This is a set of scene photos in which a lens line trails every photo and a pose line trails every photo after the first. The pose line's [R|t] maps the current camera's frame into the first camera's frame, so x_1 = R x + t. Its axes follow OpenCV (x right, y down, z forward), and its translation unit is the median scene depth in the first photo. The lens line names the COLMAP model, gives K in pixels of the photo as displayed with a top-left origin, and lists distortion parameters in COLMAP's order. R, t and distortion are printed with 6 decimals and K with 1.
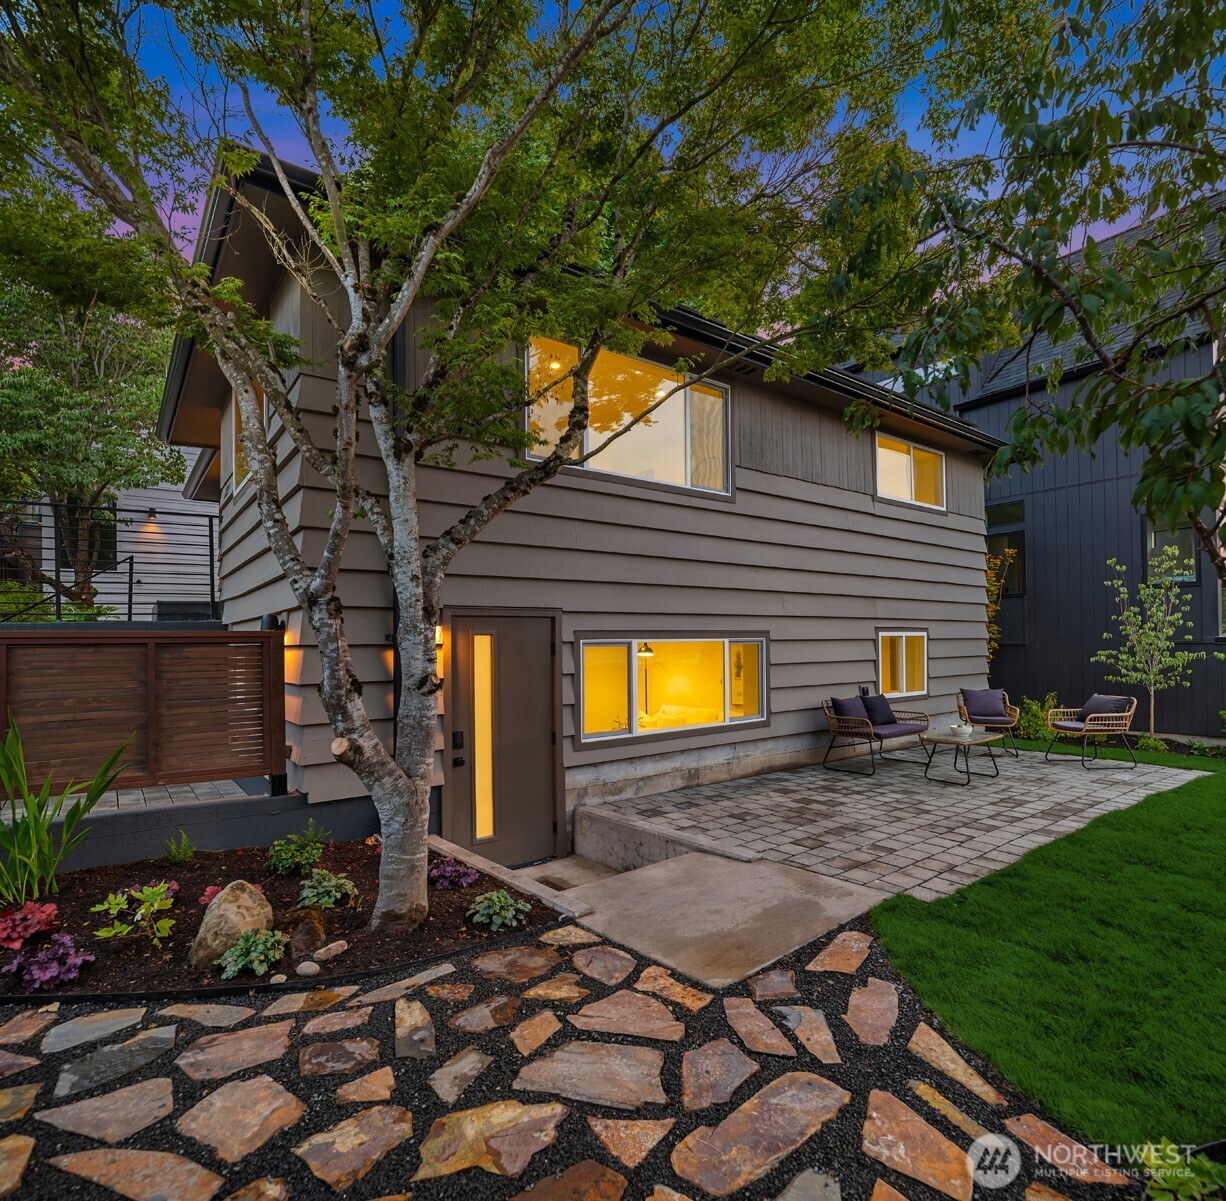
lens RADIAL K [[675.3, 0, 624.2], [0, 675.3, 640.1], [0, 0, 1]] dist [-0.003829, -0.001710]
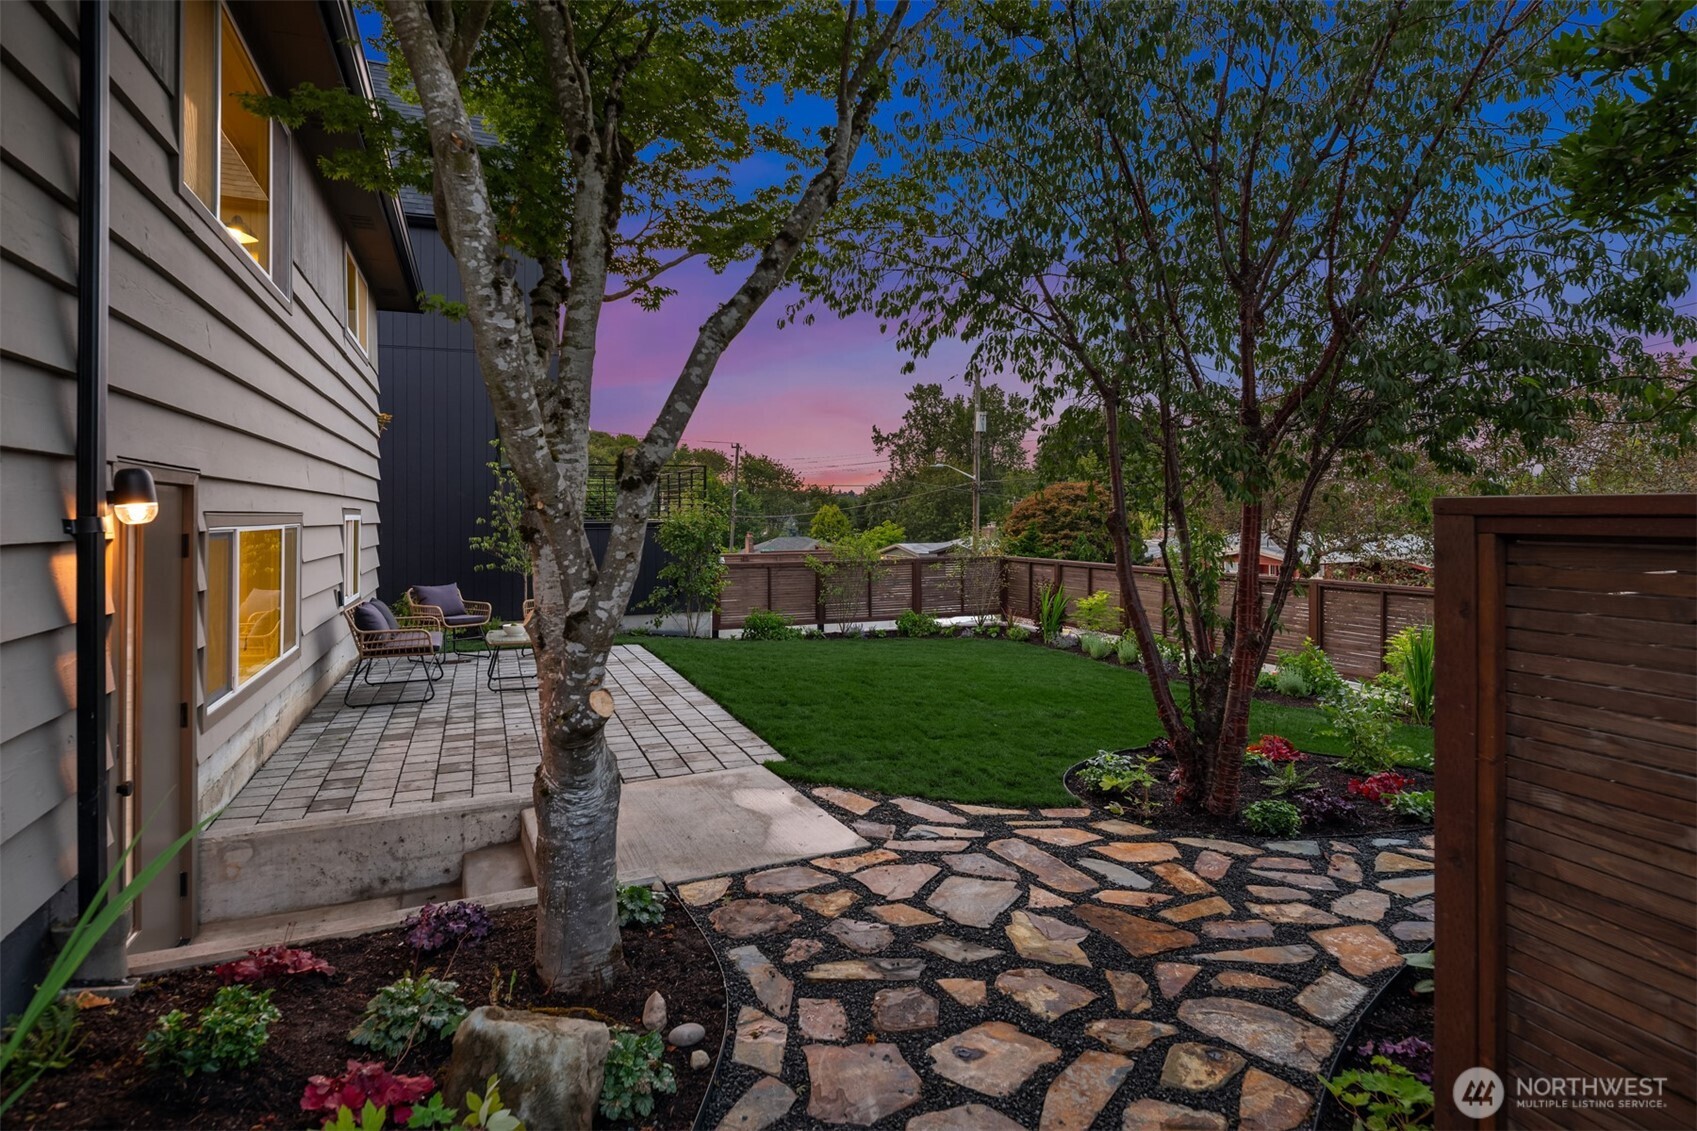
lens RADIAL K [[916.9, 0, 863.0], [0, 916.9, 539.6], [0, 0, 1]] dist [-0.001681, -0.002983]
pose [[0.264049, -0.013226, 0.964419, -0.969889], [-0.005730, 0.999867, 0.015281, -0.008228], [-0.964492, -0.009561, 0.263938, 0.454493]]
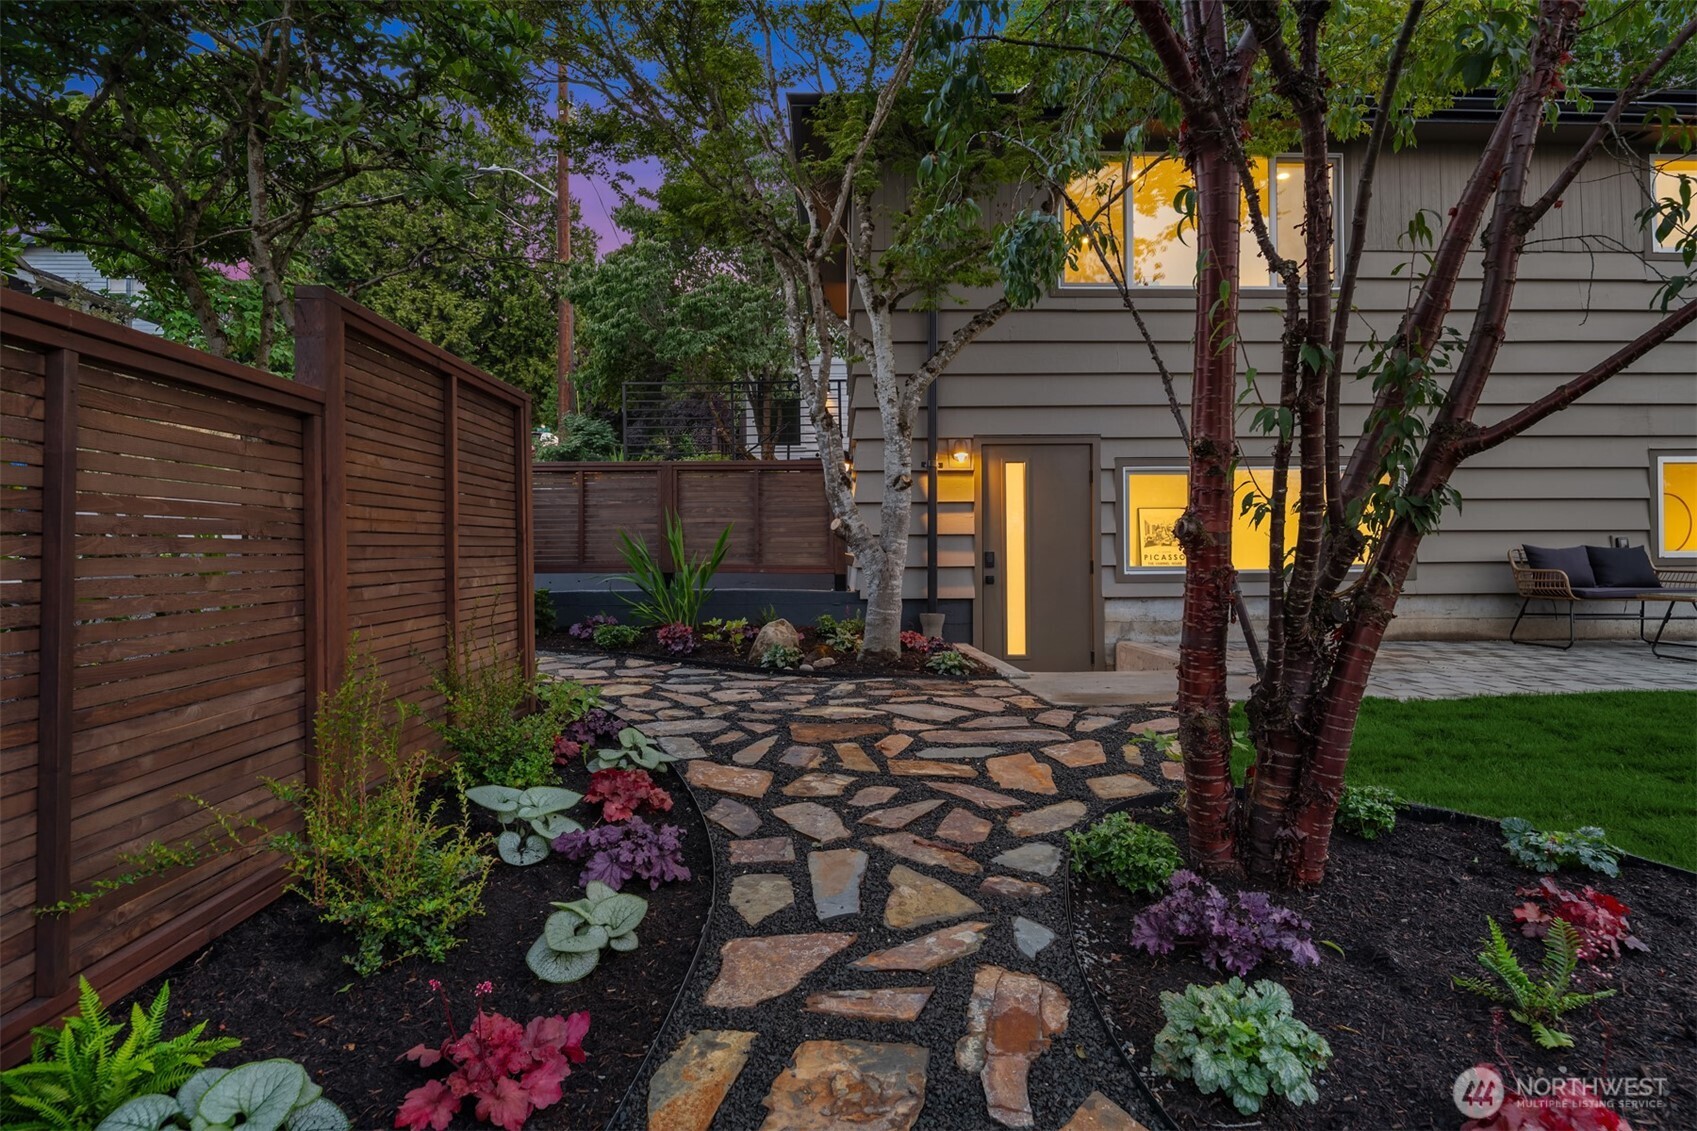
lens RADIAL K [[916.9, 0, 863.0], [0, 916.9, 539.6], [0, 0, 1]] dist [-0.001681, -0.002983]
pose [[0.811930, 0.000577, -0.583754, 0.604875], [0.000240, 0.999999, 0.001323, 0.154389], [0.583754, -0.001214, 0.811929, -0.418922]]
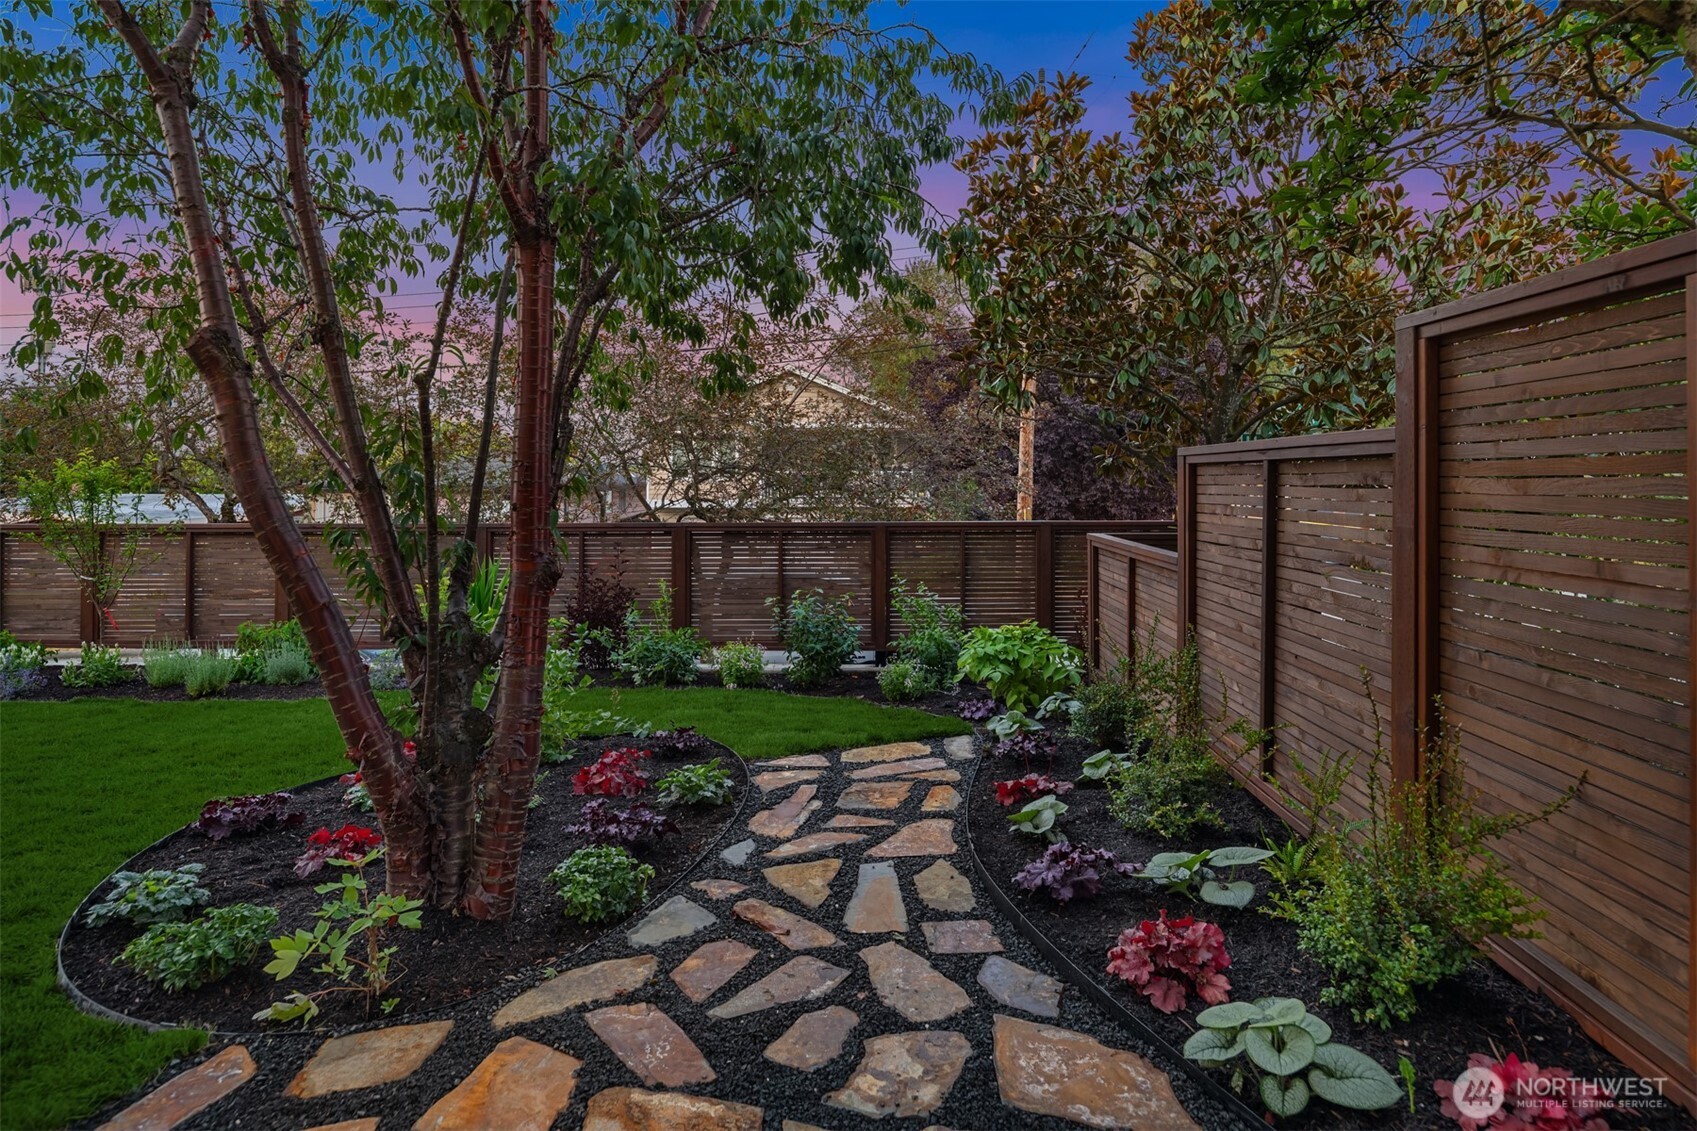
lens RADIAL K [[916.9, 0, 863.0], [0, 916.9, 539.6], [0, 0, 1]] dist [-0.001681, -0.002983]
pose [[-0.782150, -0.028817, 0.622423, -0.216633], [0.005184, 0.998594, 0.052748, 0.087160], [-0.623068, 0.044484, -0.780902, 0.649299]]
